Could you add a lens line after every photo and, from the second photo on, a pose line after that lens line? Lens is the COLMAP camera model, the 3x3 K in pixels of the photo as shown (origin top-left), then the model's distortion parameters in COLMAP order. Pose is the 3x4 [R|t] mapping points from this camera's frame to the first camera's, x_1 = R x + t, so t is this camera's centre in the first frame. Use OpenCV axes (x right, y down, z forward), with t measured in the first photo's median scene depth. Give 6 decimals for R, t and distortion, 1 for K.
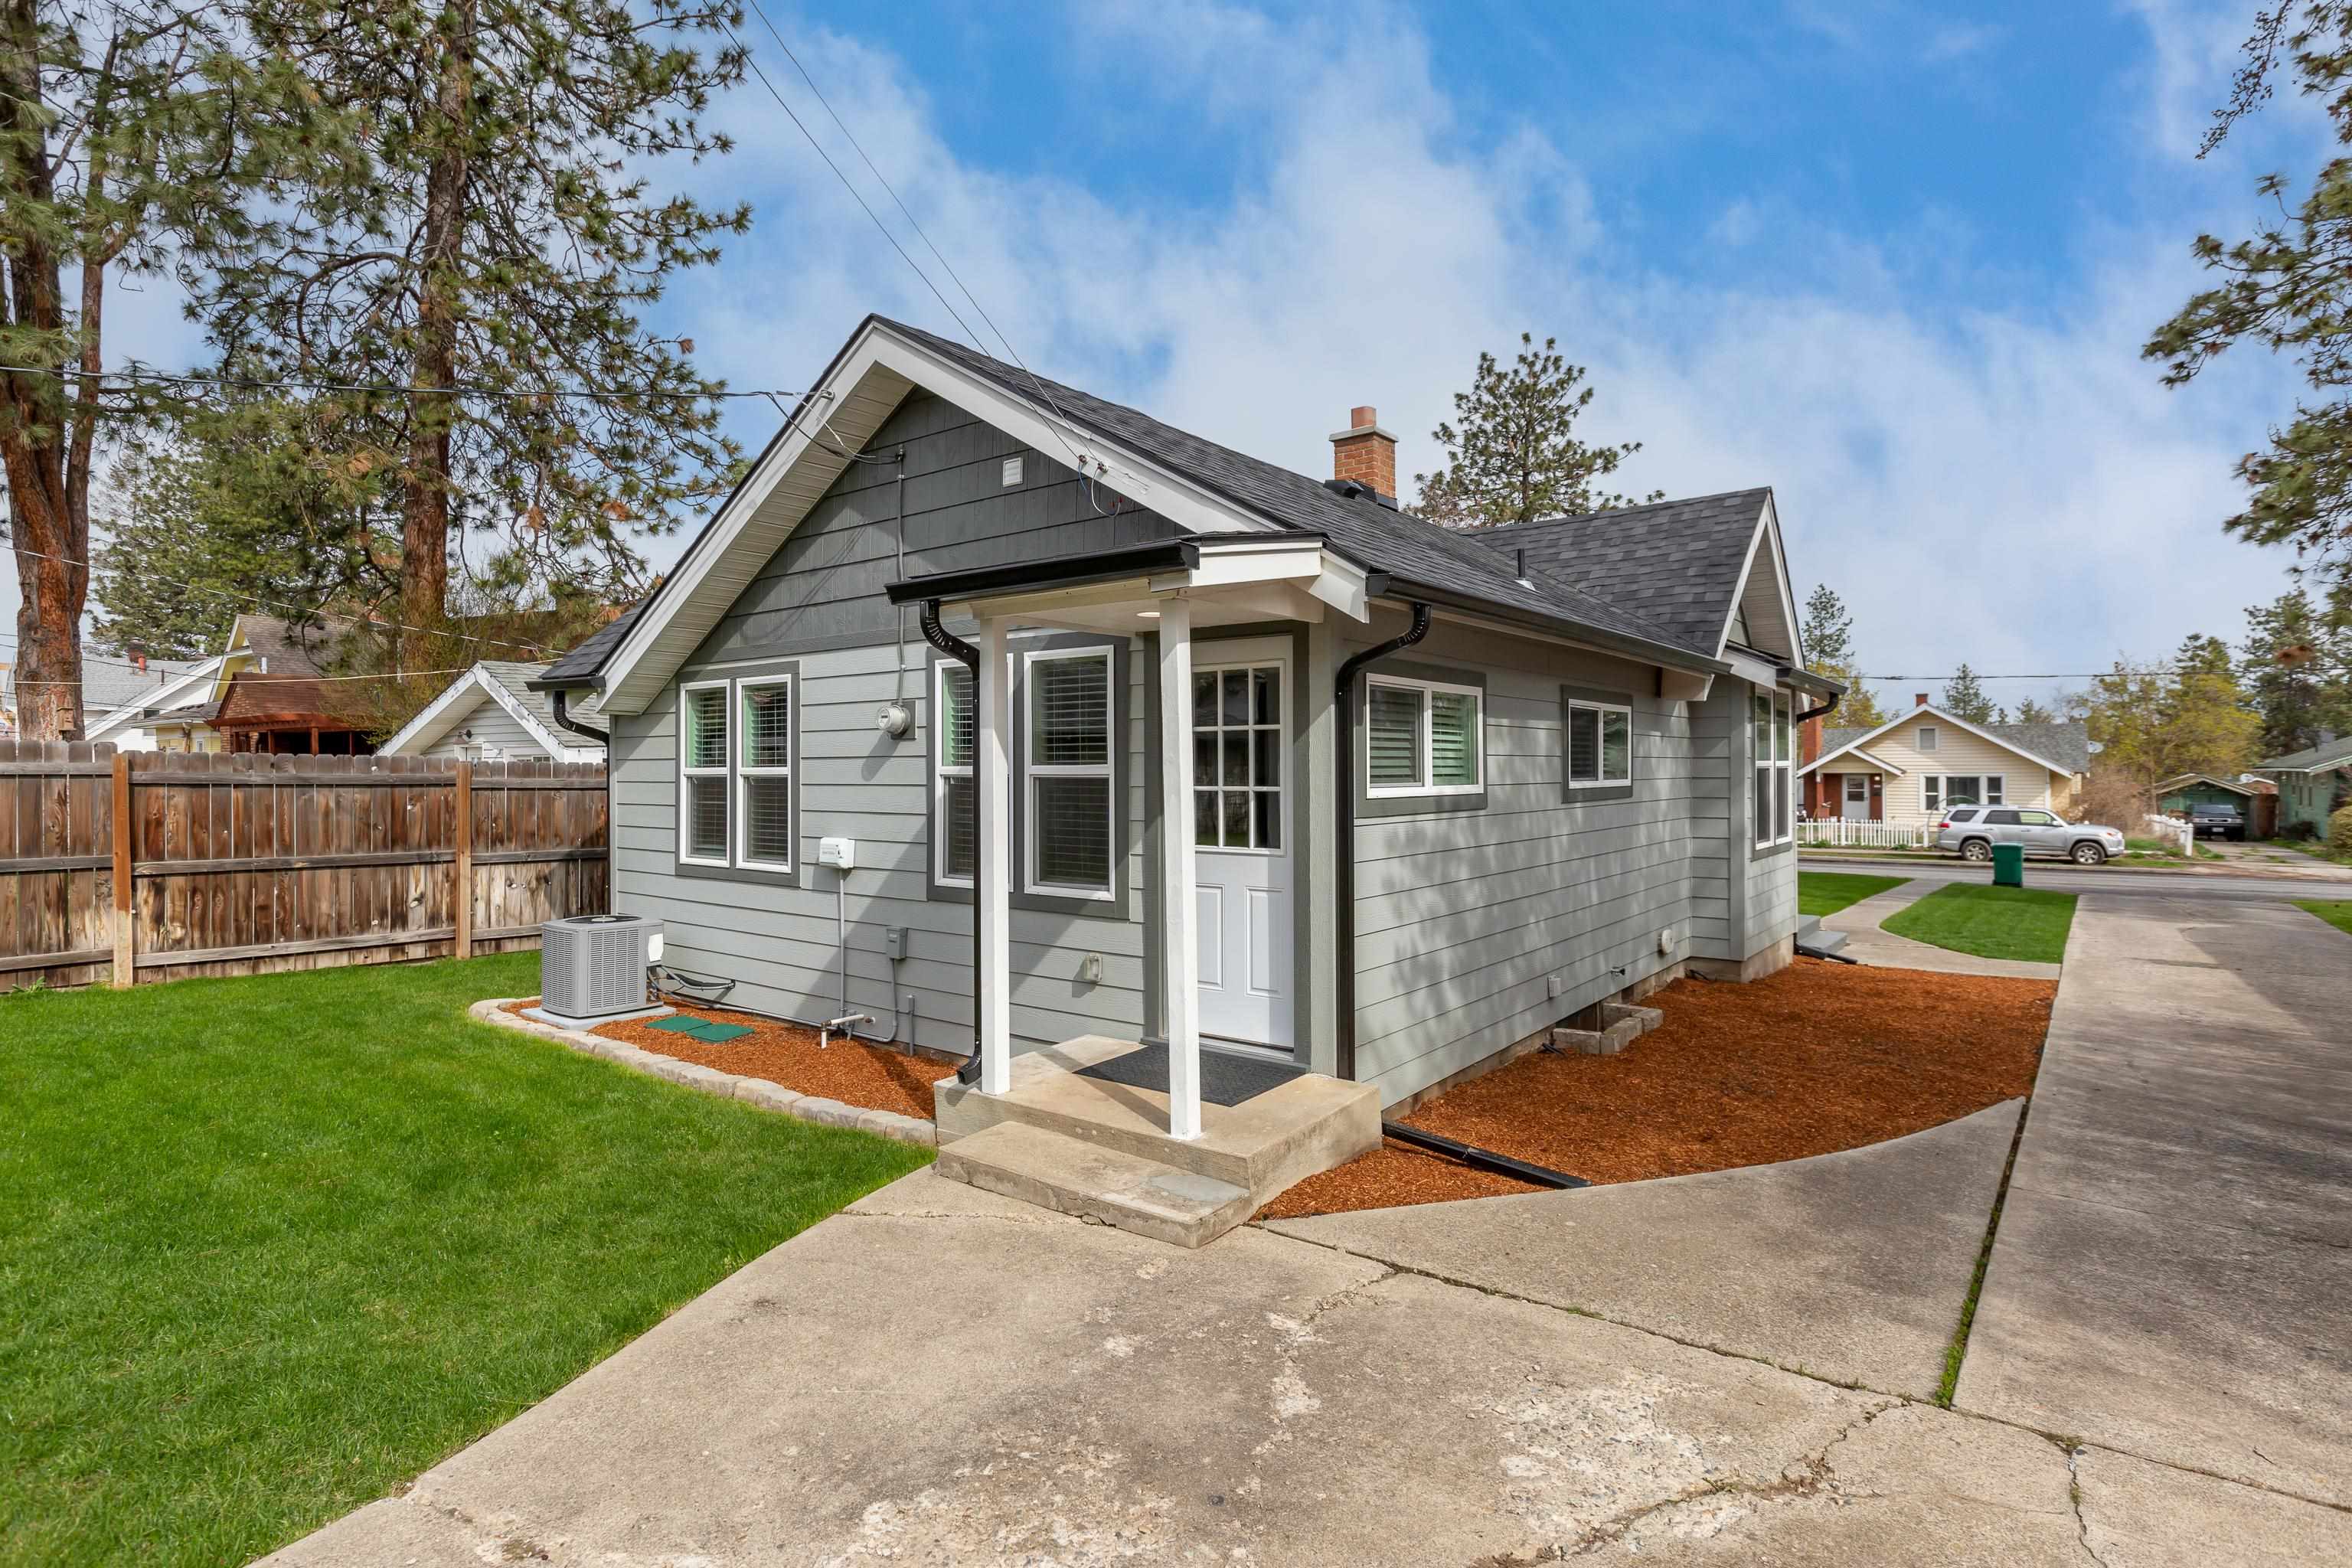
lens RADIAL K [[1160.4, 0, 1204.0], [0, 1160.4, 767.3], [0, 0, 1]] dist [-0.002326, -0.000391]
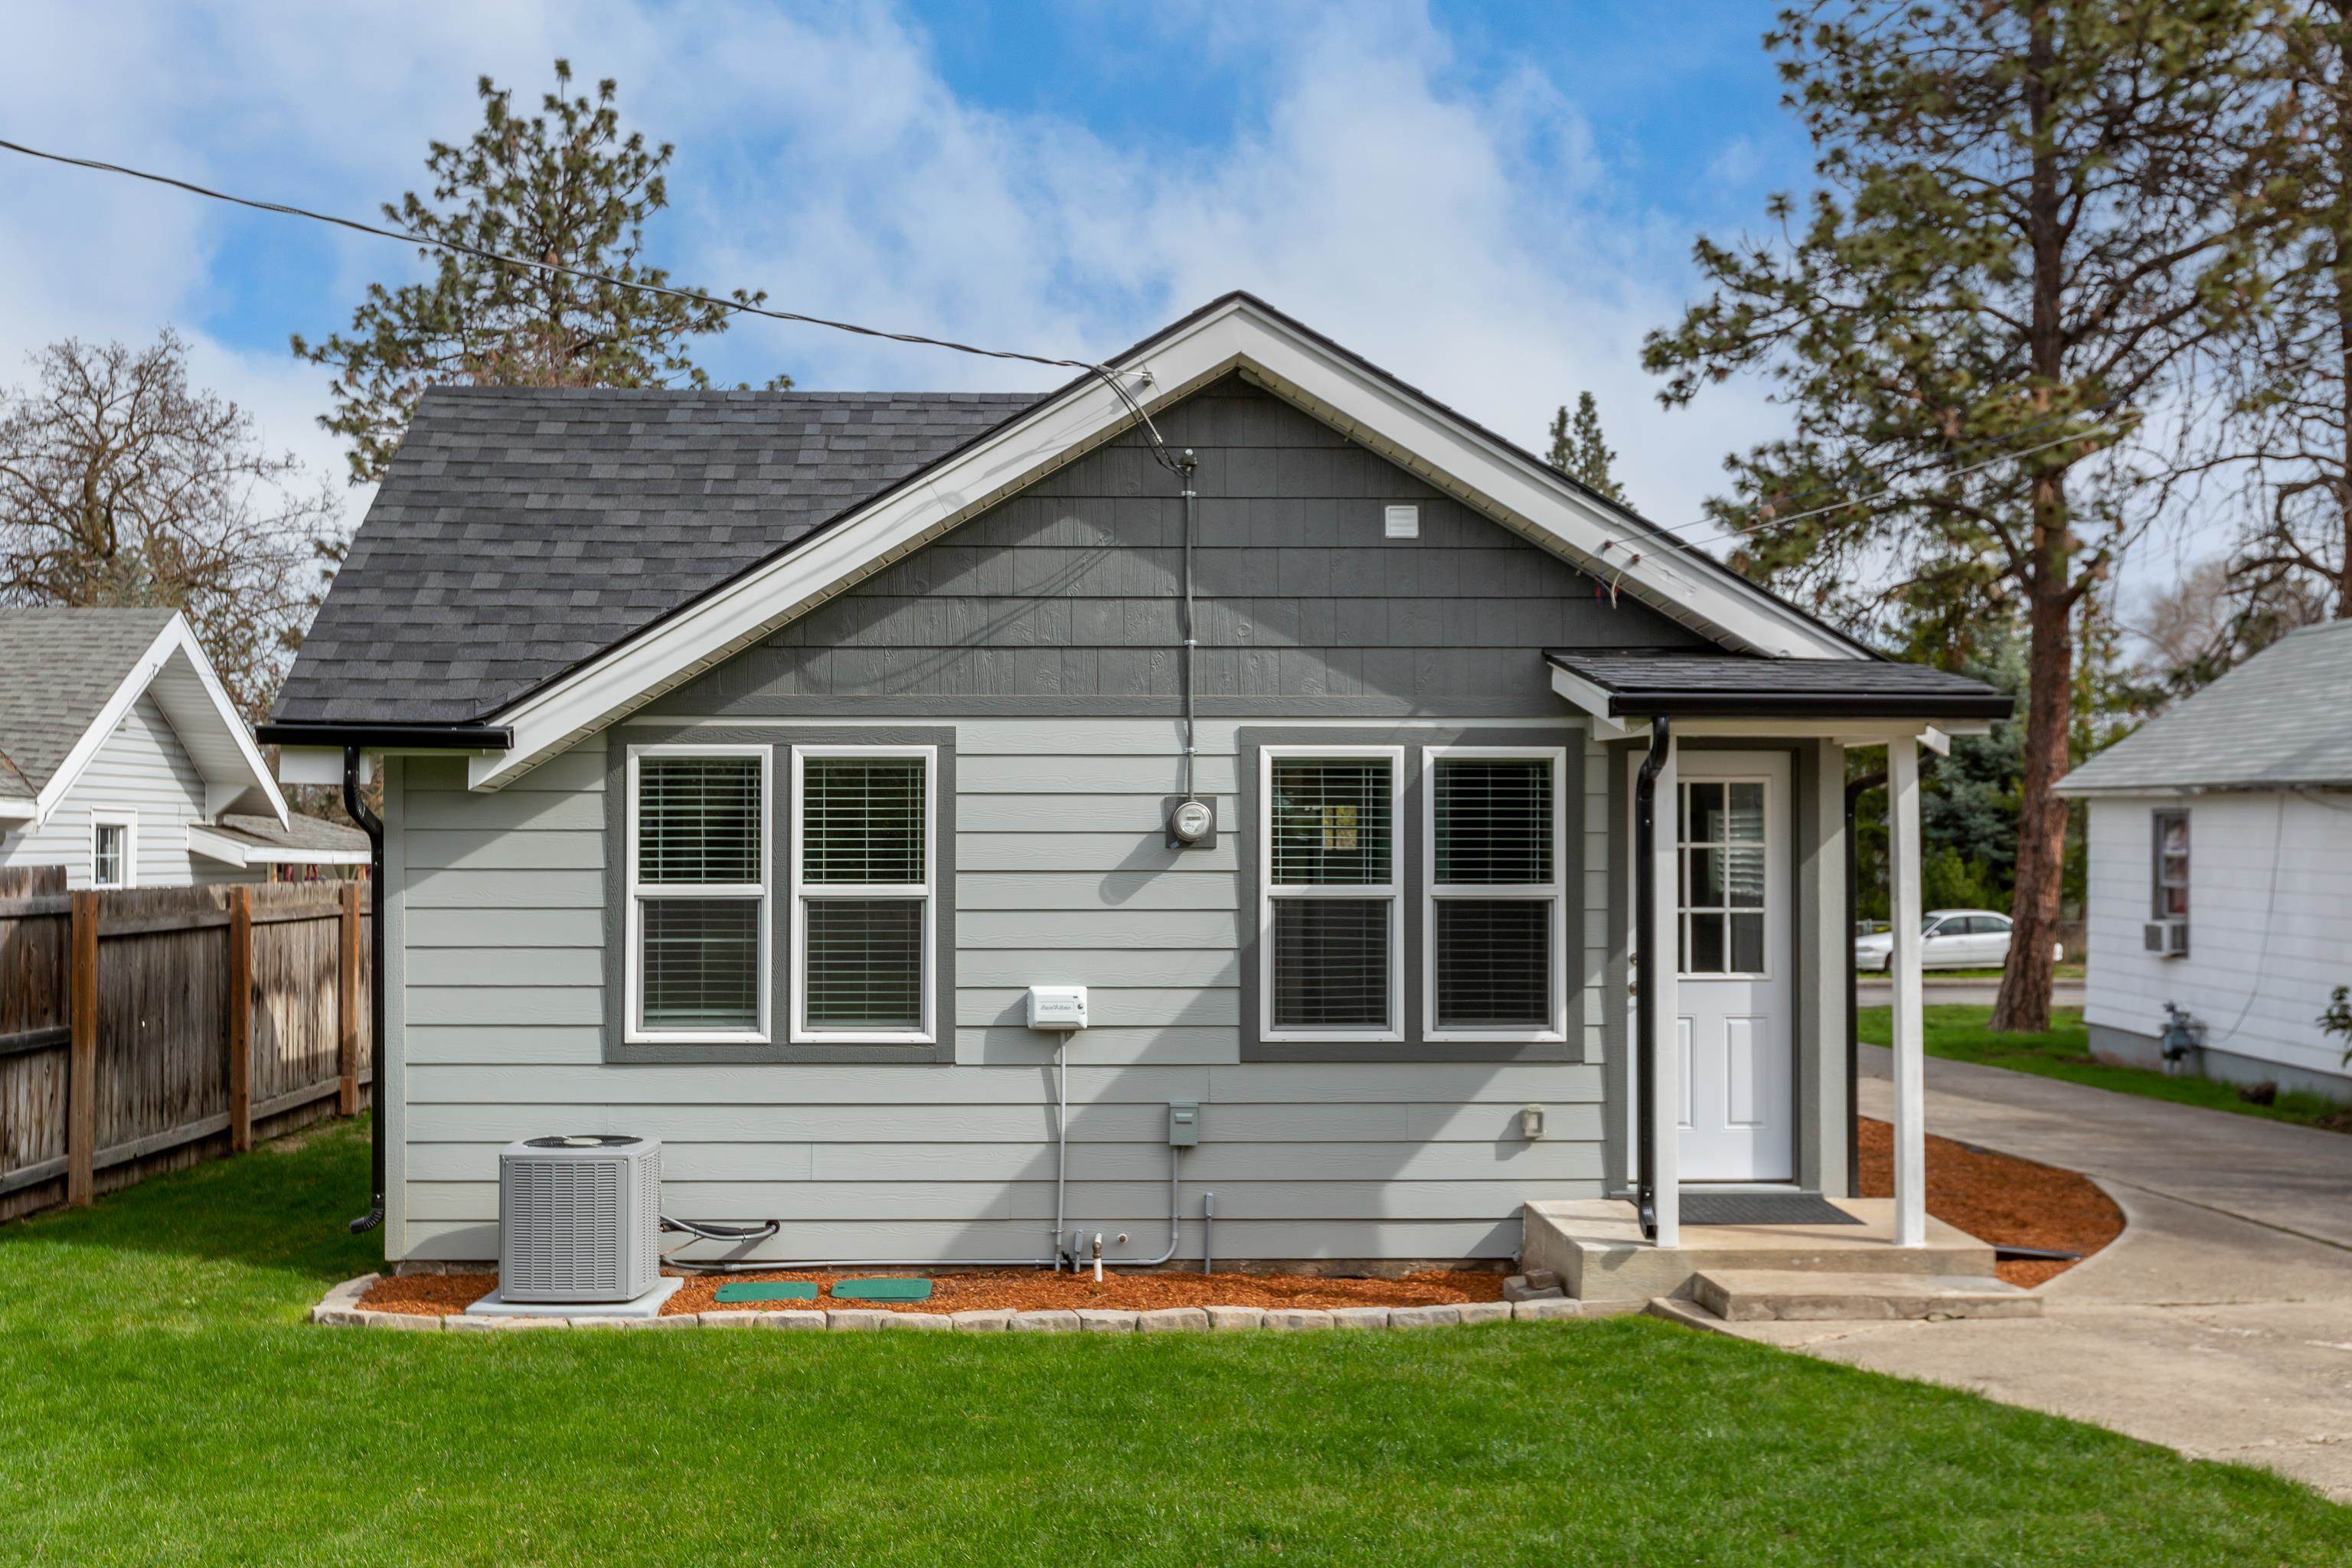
lens RADIAL K [[2247.3, 0, 1176.0], [0, 2247.3, 784.0], [0, 0, 1]] dist [-0.013005, -0.004437]
pose [[0.775065, 0.018165, 0.631620, -1.103104], [-0.005348, 0.999739, -0.022189, -0.031254], [-0.631859, 0.013820, 0.774960, -0.097976]]
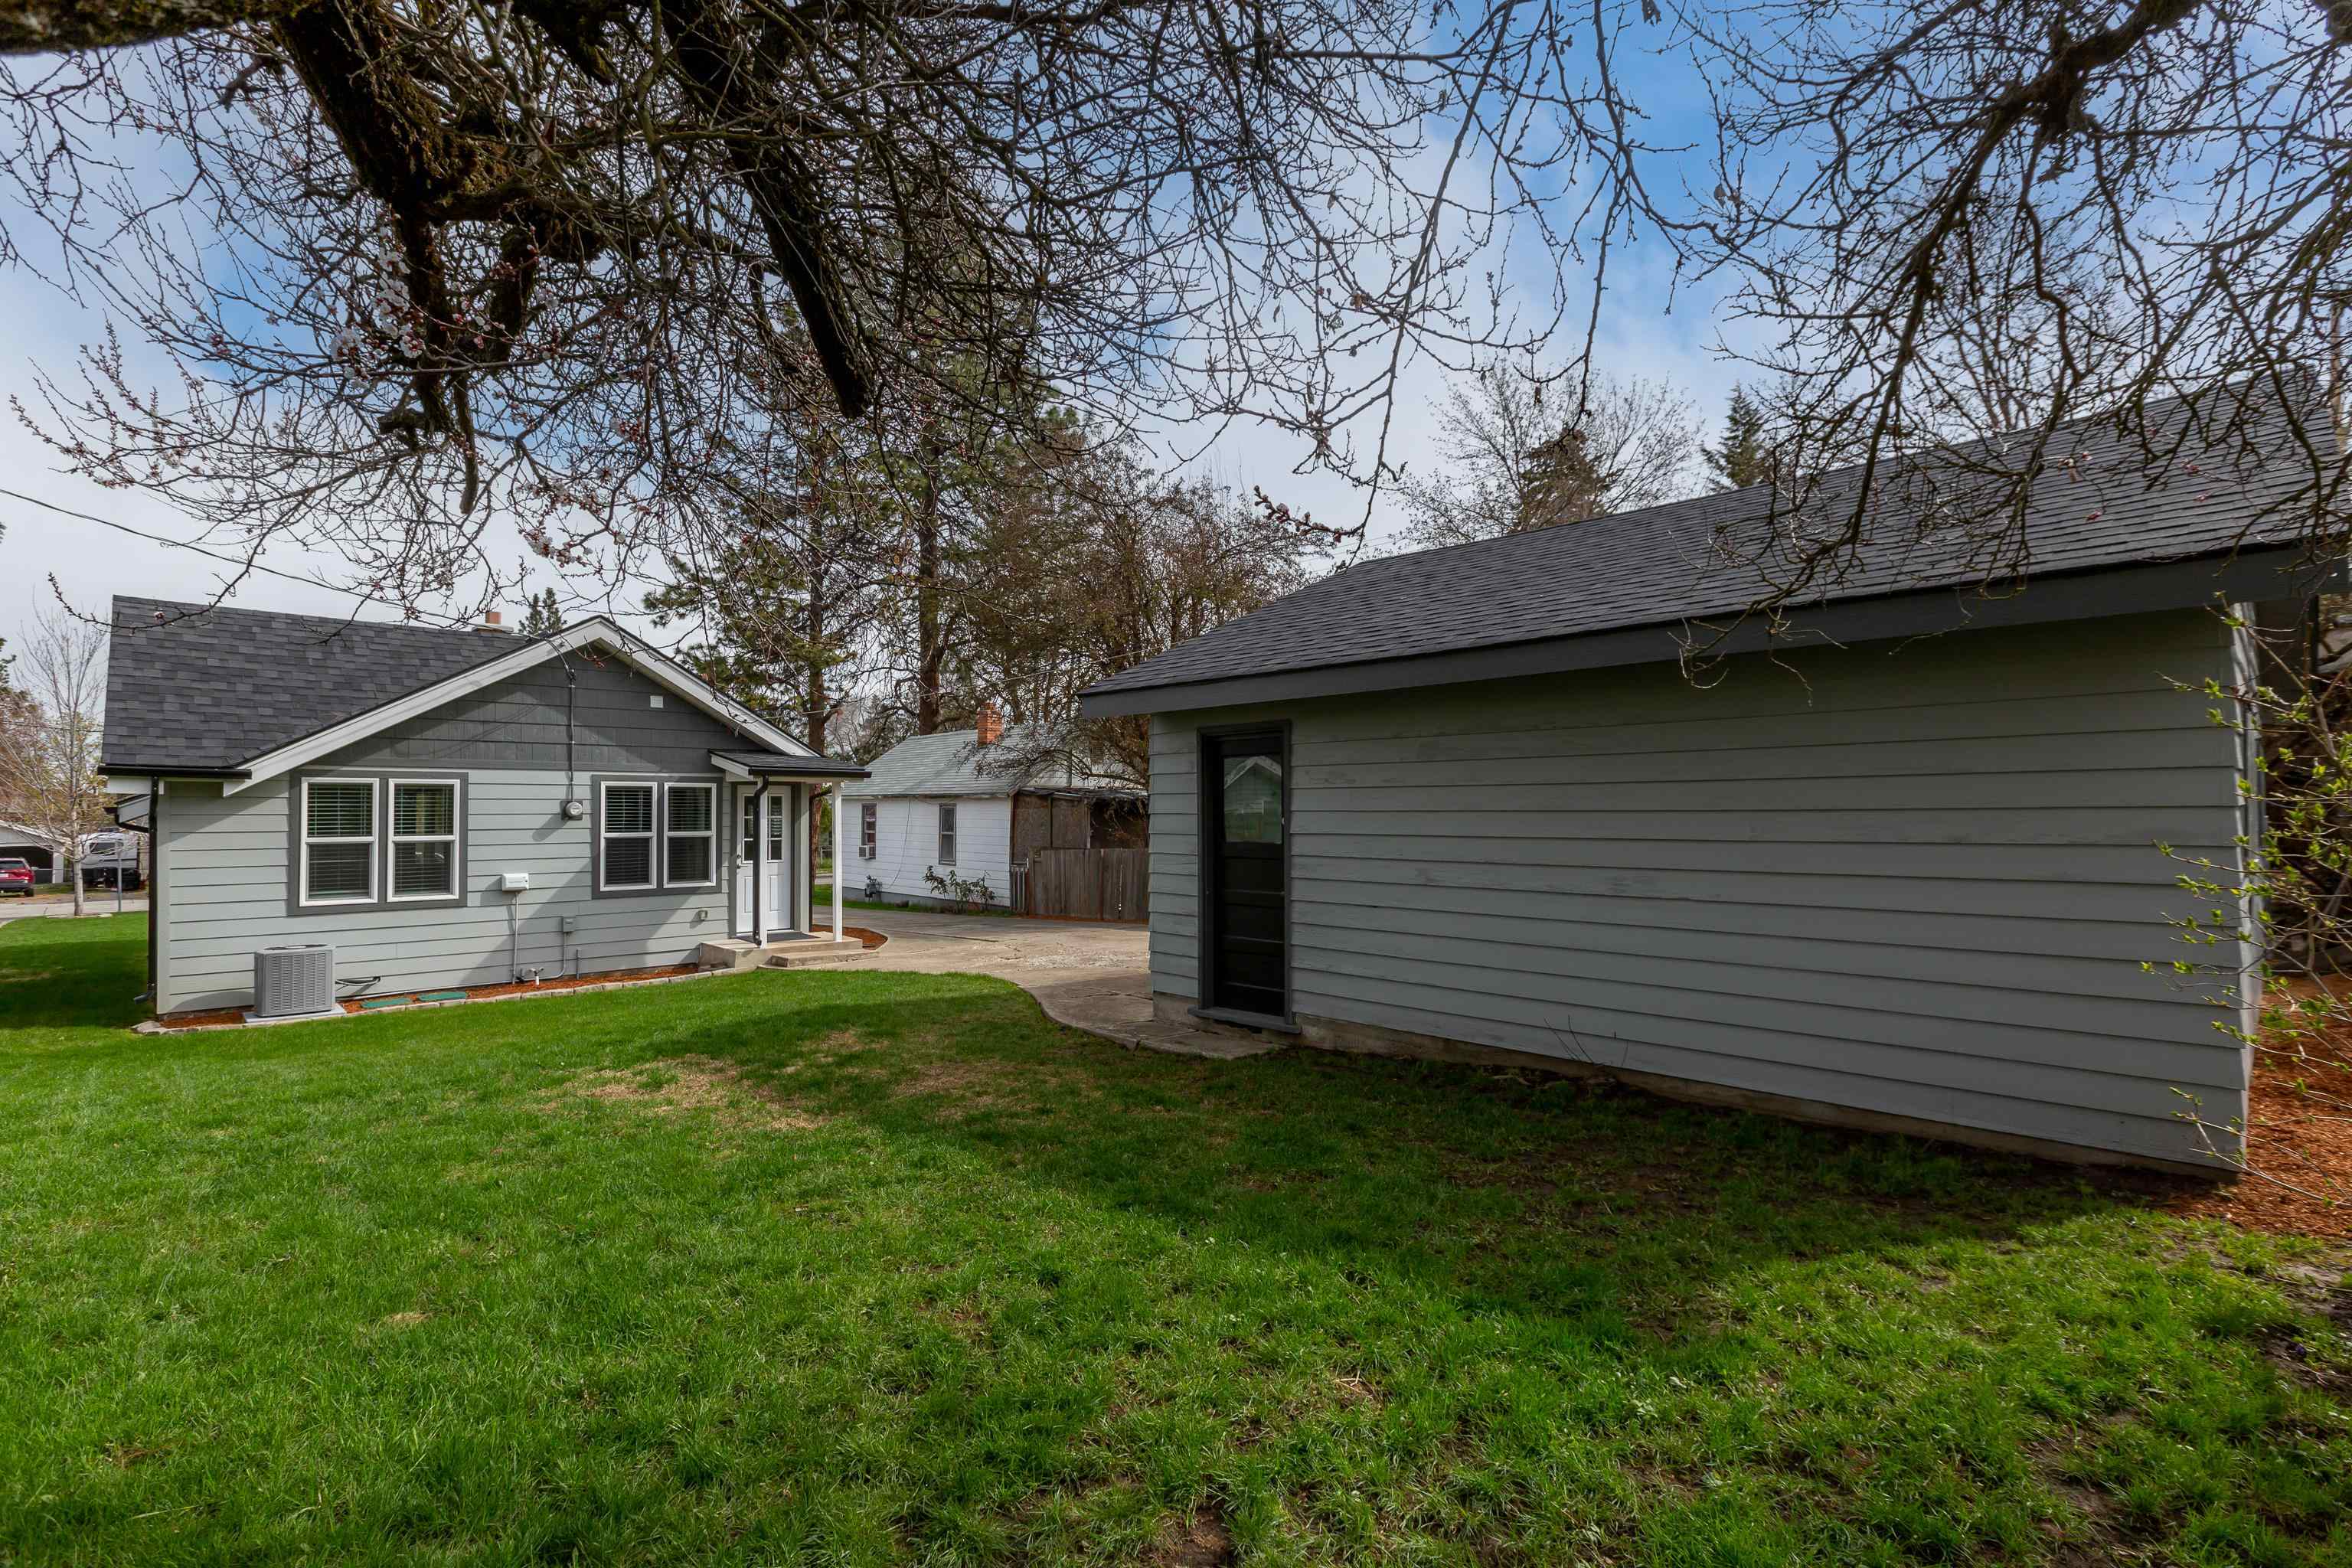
lens RADIAL K [[1055.7, 0, 1166.4], [0, 1055.7, 778.4], [0, 0, 1]] dist [0.000242, 0.000057]
pose [[0.154535, 0.034129, 0.987398, -1.762251], [0.002132, 0.999389, -0.034877, -0.027881], [-0.987985, 0.007495, 0.154368, -0.255371]]
